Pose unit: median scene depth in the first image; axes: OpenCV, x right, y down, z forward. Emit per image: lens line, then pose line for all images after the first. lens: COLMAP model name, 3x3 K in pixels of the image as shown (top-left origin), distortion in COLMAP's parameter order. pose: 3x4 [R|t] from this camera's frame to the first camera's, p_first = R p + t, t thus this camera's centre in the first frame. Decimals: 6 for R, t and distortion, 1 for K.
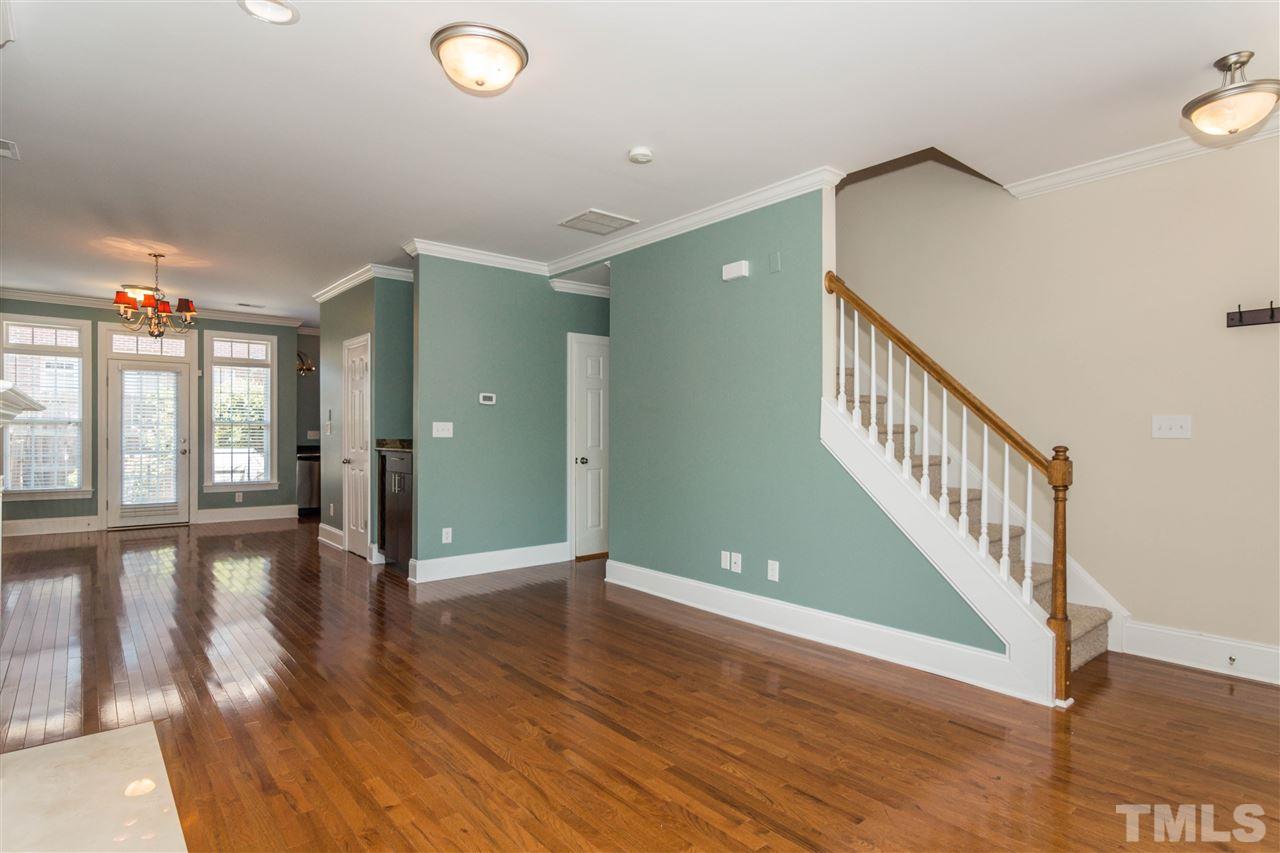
lens RADIAL K [[675.1, 0, 649.8], [0, 675.1, 437.6], [0, 0, 1]] dist [-0.003534, -0.001035]
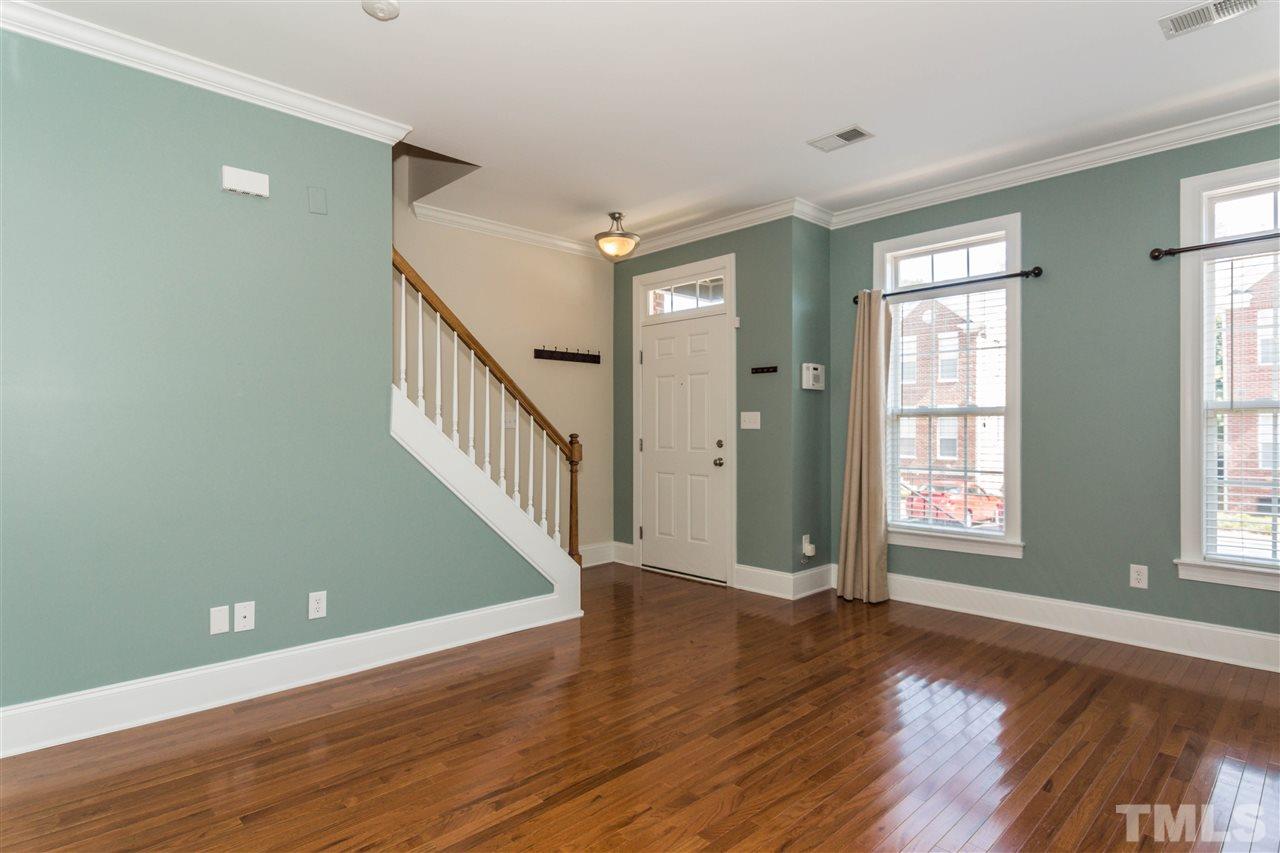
lens RADIAL K [[674.6, 0, 640.0], [0, 674.6, 426.5], [0, 0, 1]] dist [-0.000736, -0.000082]
pose [[-0.062736, -0.002044, 0.998028, -0.319614], [0.003841, 0.999990, 0.002289, -0.002153], [-0.998023, 0.003977, -0.062727, 0.365244]]
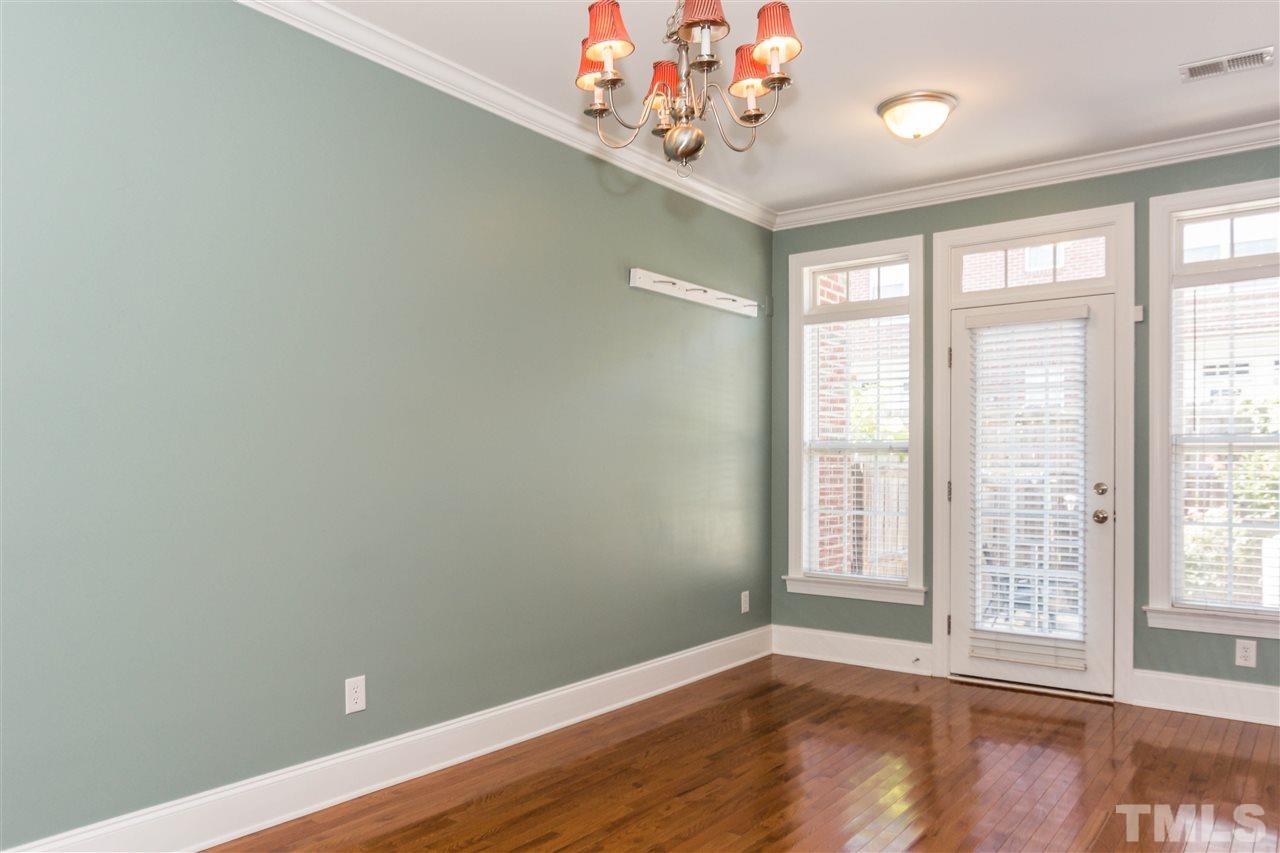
lens RADIAL K [[904.2, 0, 635.3], [0, 904.2, 468.0], [0, 0, 1]] dist [-0.000035, -0.000553]
pose [[0.220105, -0.001305, -0.975475, -0.249075], [-0.005648, 0.999981, -0.002612, -0.004957], [0.975460, 0.006084, 0.220094, 0.660775]]
